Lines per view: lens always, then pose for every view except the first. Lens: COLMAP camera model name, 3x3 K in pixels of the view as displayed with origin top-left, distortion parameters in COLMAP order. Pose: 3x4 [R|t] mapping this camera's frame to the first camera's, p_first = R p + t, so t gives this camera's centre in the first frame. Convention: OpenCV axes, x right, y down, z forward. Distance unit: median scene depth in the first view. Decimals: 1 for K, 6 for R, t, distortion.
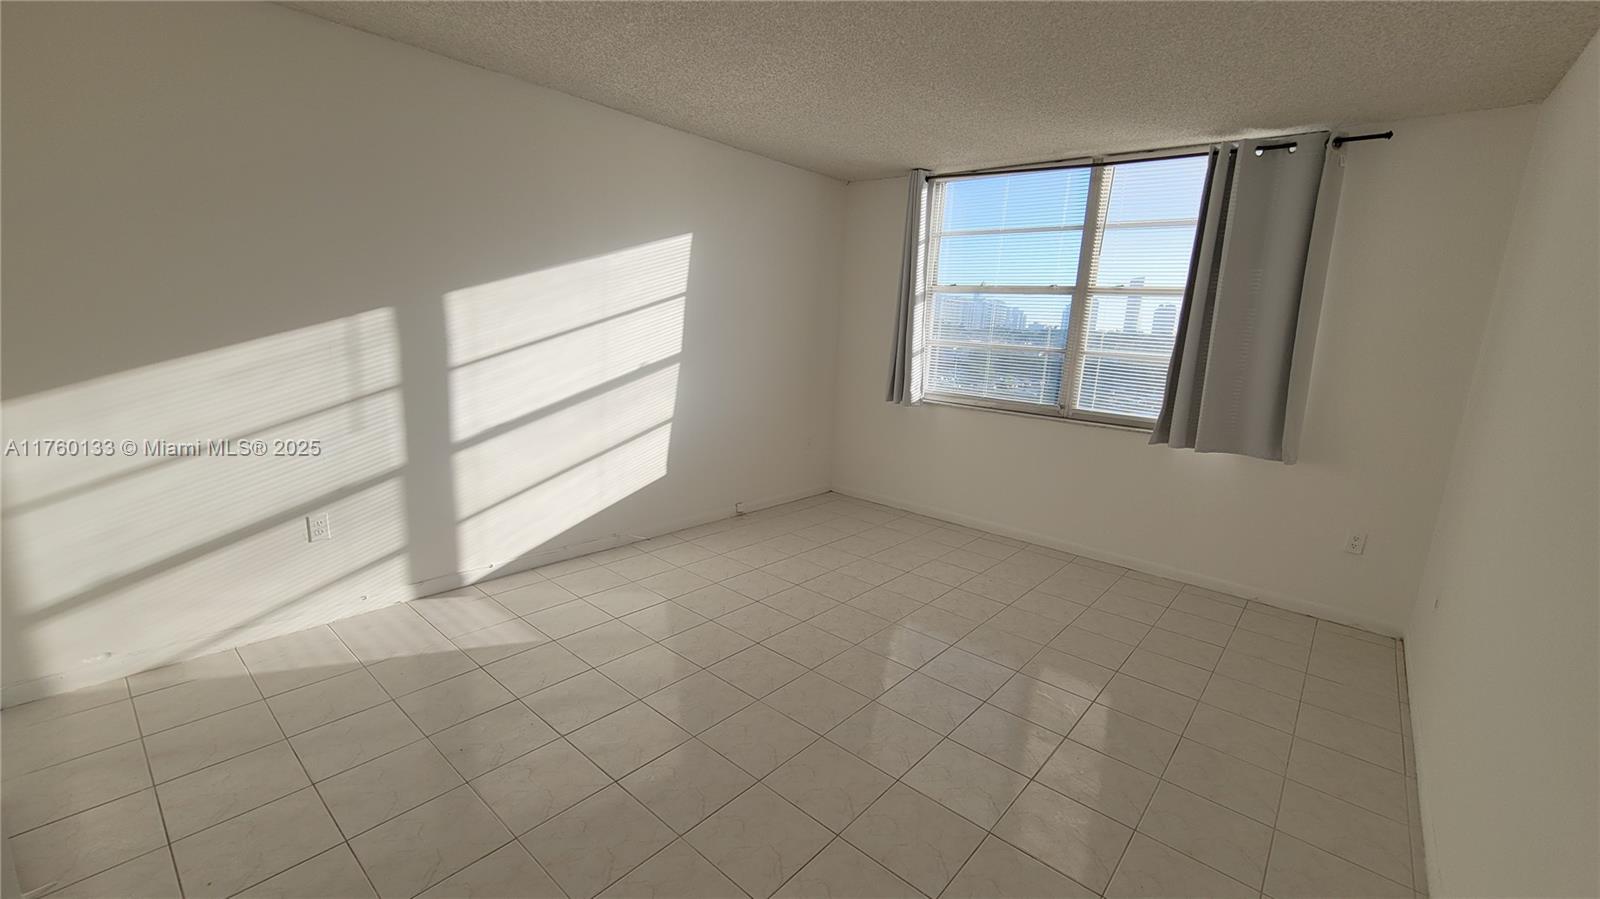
lens RADIAL K [[654.3, 0, 800.4], [0, 654.3, 445.6], [0, 0, 1]] dist [-0.001383, 0.000021]
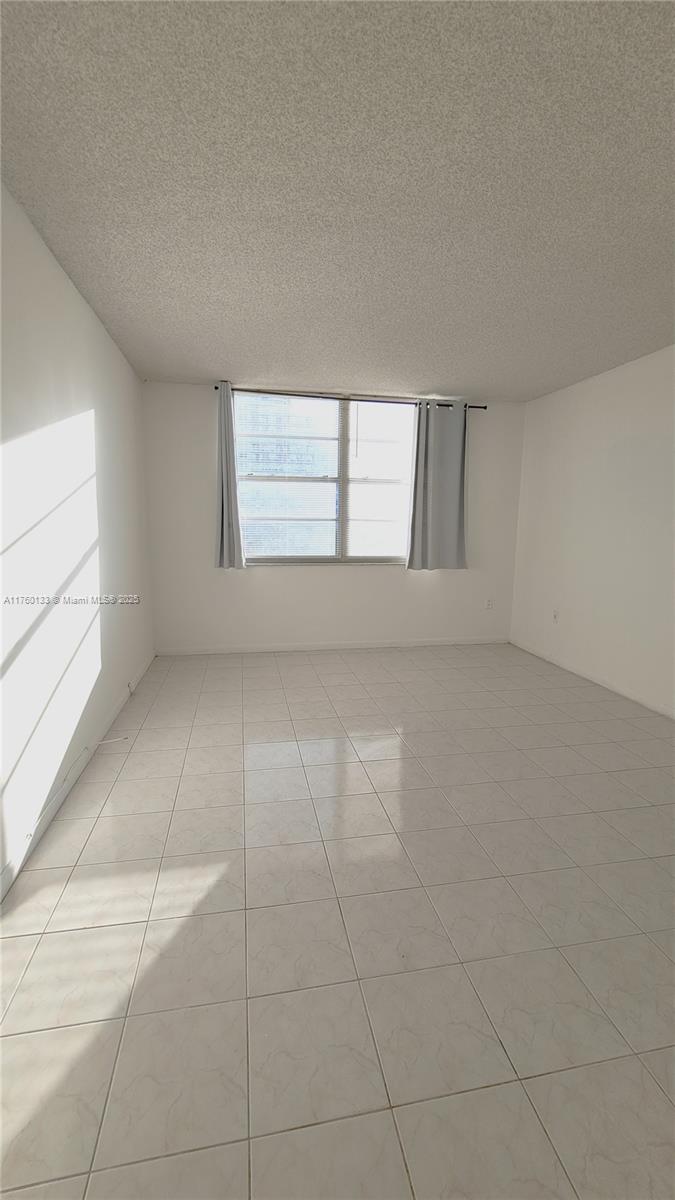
lens RADIAL K [[490.7, 0, 332.5], [0, 490.7, 601.6], [0, 0, 1]] dist [-0.001383, 0.000021]
pose [[0.626935, -0.170075, 0.760281, -0.534049], [0.168818, 0.982351, 0.080544, -0.053710], [-0.760561, 0.077853, 0.644582, 0.301275]]
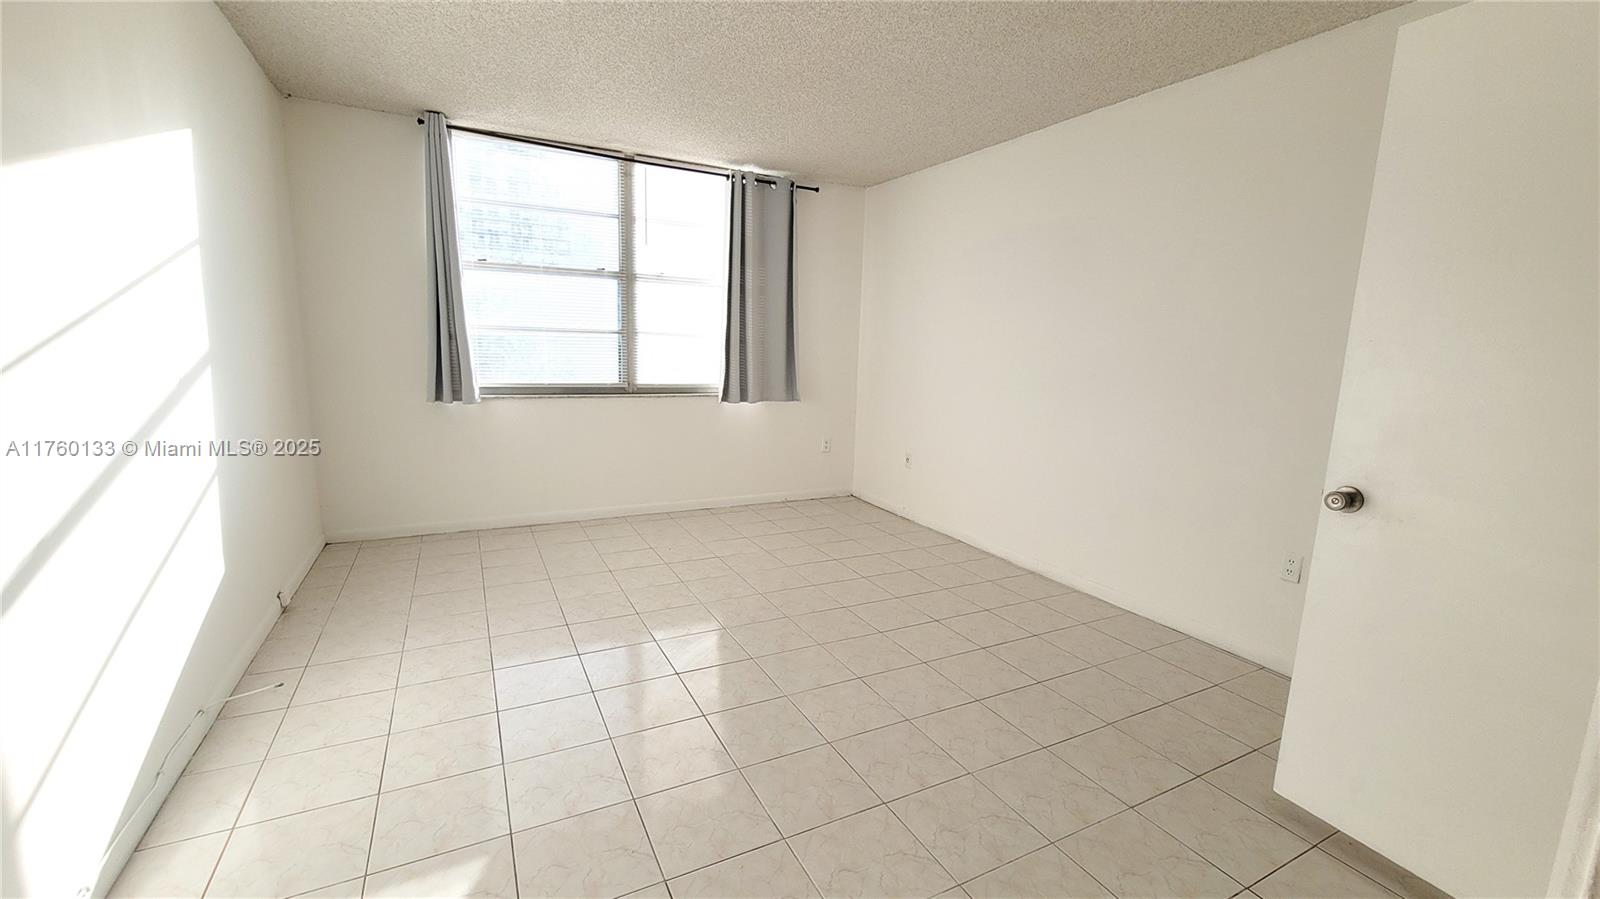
lens RADIAL K [[654.3, 0, 803.9], [0, 654.3, 455.3], [0, 0, 1]] dist [-0.001383, 0.000021]
pose [[0.372329, -0.194675, 0.907454, -0.523000], [0.164012, 0.976167, 0.142122, -0.053234], [-0.913494, 0.095917, 0.395385, 0.339021]]
